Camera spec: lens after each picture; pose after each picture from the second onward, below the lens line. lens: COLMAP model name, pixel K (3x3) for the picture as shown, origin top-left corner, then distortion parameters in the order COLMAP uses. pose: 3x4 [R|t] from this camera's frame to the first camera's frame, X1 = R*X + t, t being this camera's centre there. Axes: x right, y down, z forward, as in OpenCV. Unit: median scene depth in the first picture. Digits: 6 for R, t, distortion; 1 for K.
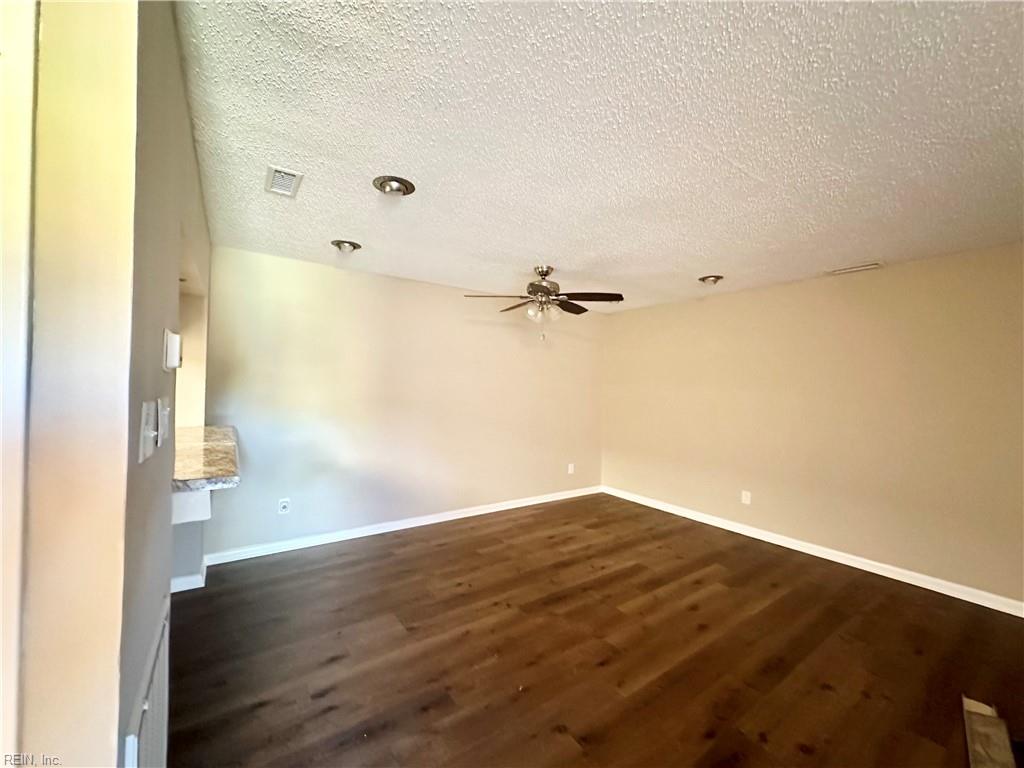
lens RADIAL K [[407.4, 0, 513.3], [0, 407.4, 383.2], [0, 0, 1]] dist [-0.002629, -0.000068]
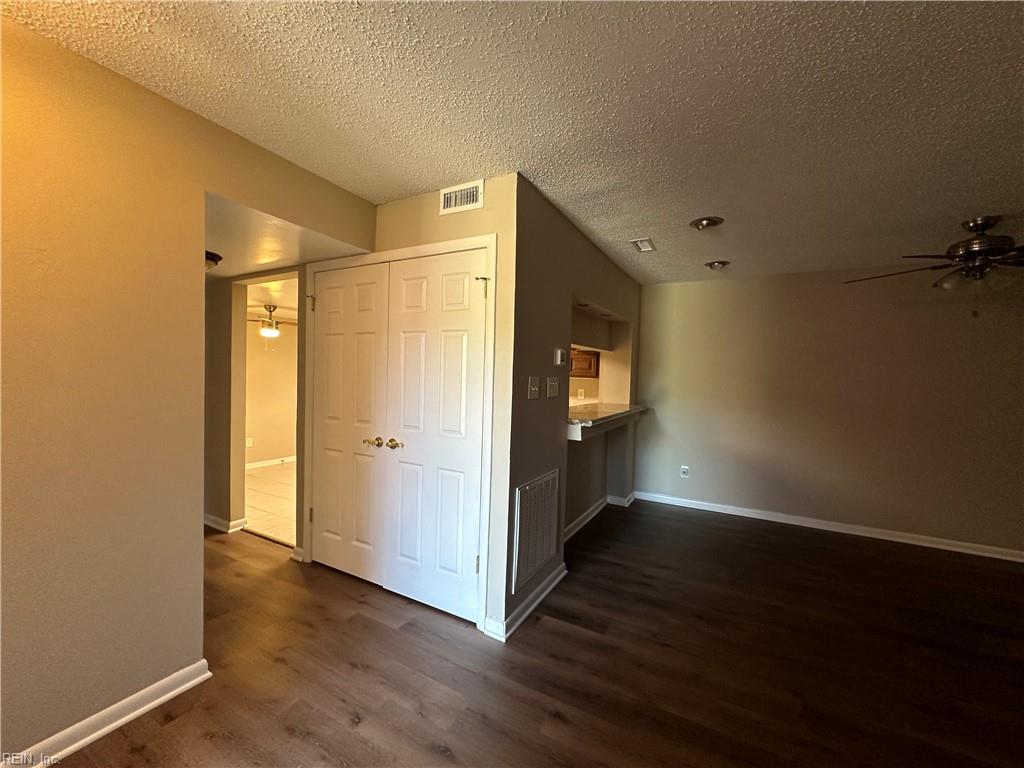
lens RADIAL K [[407.4, 0, 511.1], [0, 407.4, 385.1], [0, 0, 1]] dist [-0.002629, -0.000068]
pose [[0.437343, 0.011505, -0.899221, 0.555275], [-0.013448, 0.999890, 0.006252, 0.032718], [0.899194, 0.009359, 0.437449, -0.114757]]
